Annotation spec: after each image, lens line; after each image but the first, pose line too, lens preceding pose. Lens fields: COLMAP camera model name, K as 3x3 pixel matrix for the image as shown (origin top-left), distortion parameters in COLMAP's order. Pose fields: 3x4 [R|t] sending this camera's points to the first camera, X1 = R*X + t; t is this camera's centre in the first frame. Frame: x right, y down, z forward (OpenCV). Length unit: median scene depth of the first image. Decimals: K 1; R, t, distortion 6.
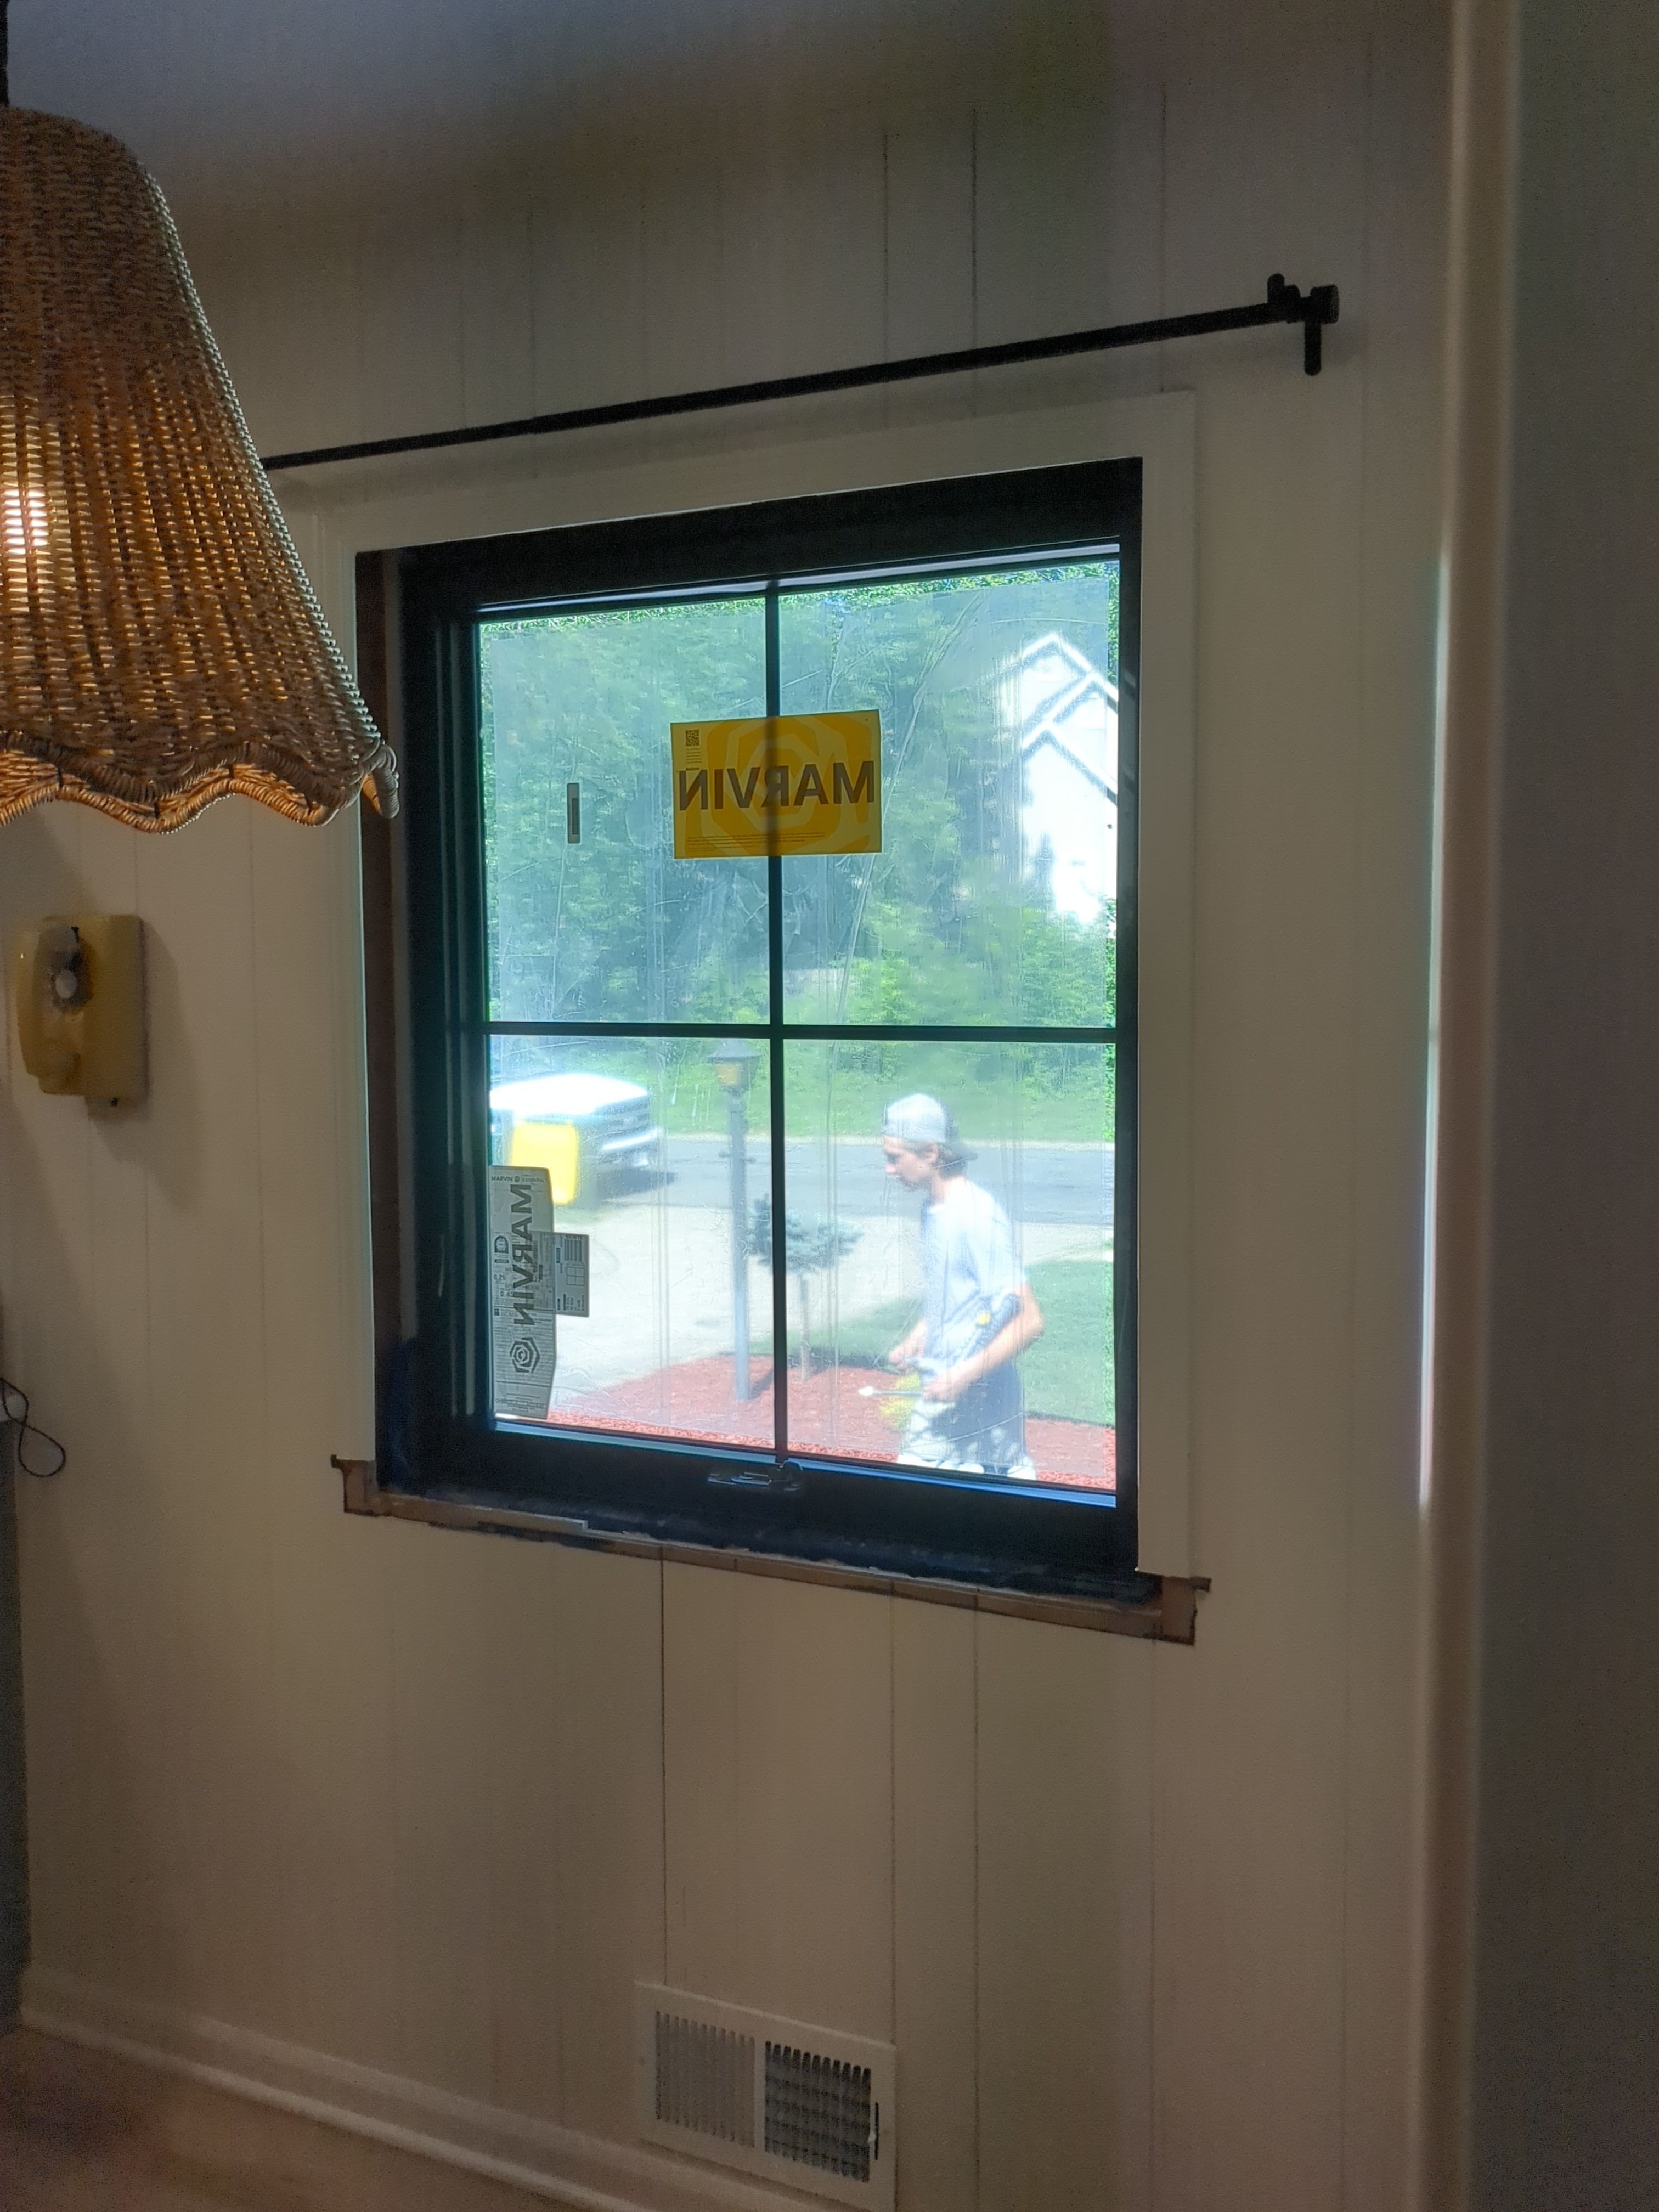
lens RADIAL K [[2052.9, 0, 835.8], [0, 2052.9, 1092.5], [0, 0, 1]] dist [0.035595, -0.077416]
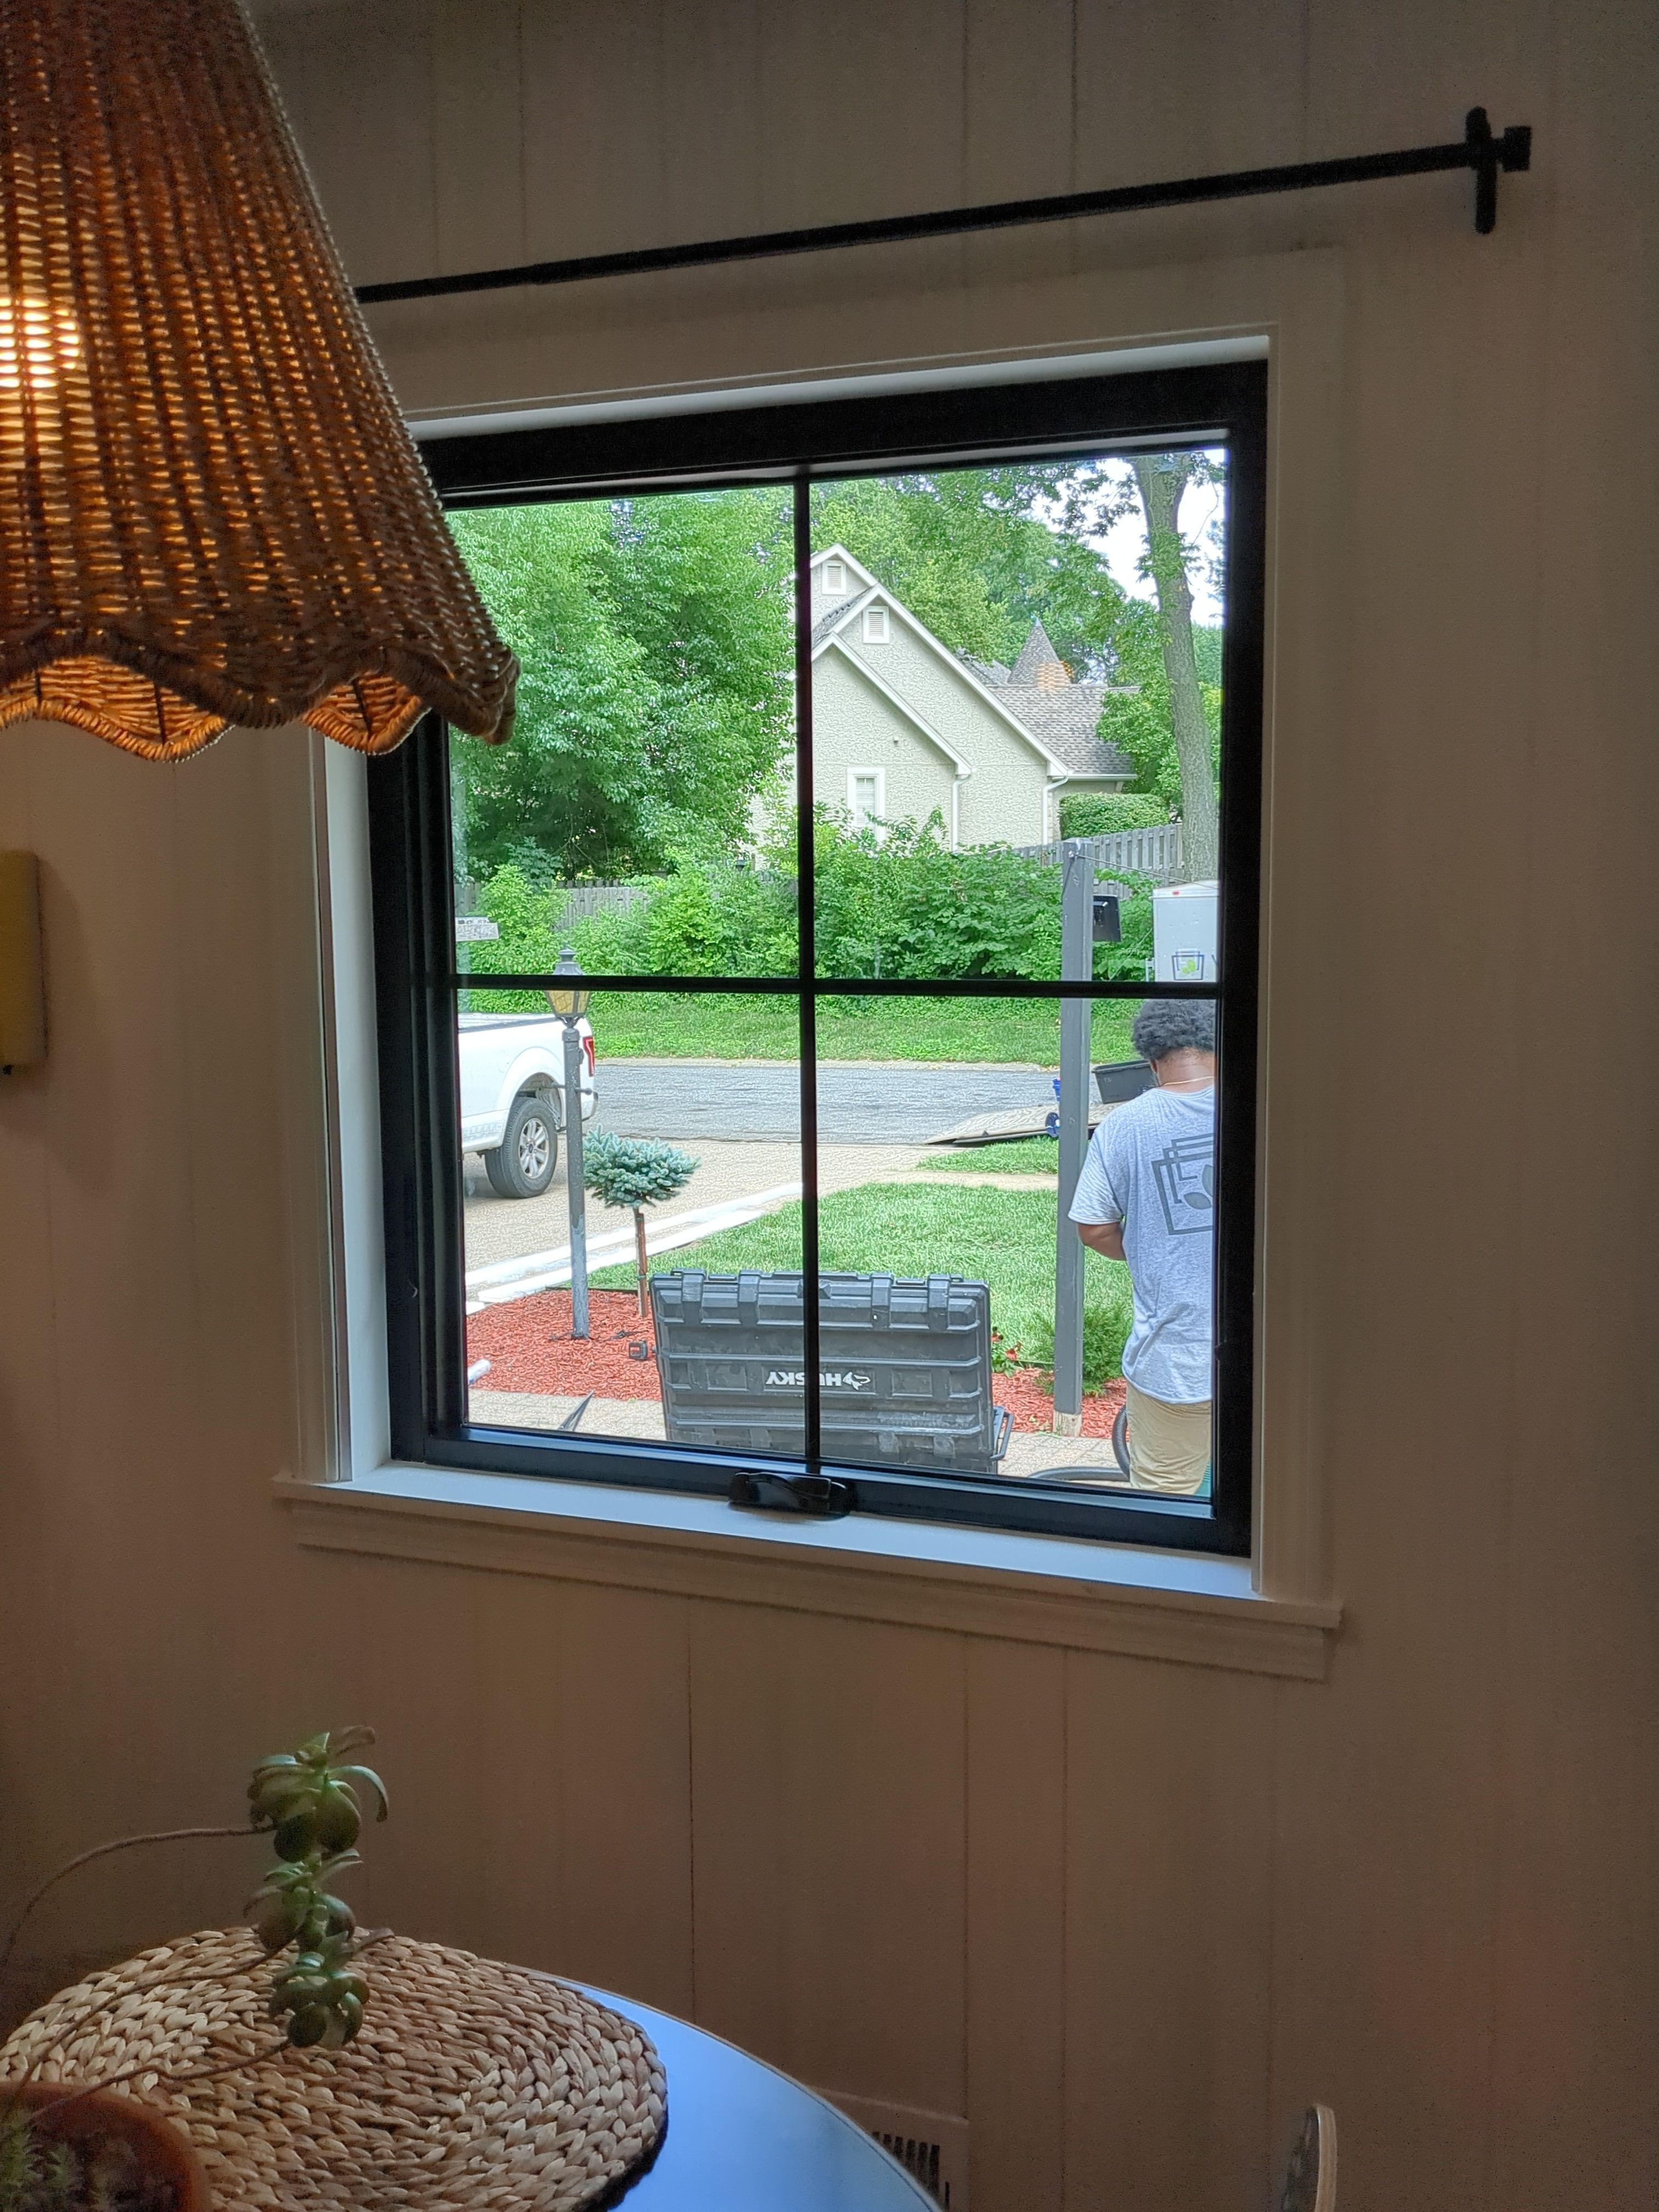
lens RADIAL K [[2052.9, 0, 835.8], [0, 2052.9, 1092.5], [0, 0, 1]] dist [0.035595, -0.077416]
pose [[0.994006, -0.013422, 0.108495, -0.131208], [0.008984, 0.999107, 0.041292, -0.023841], [-0.108952, -0.040070, 0.993239, 0.145858]]
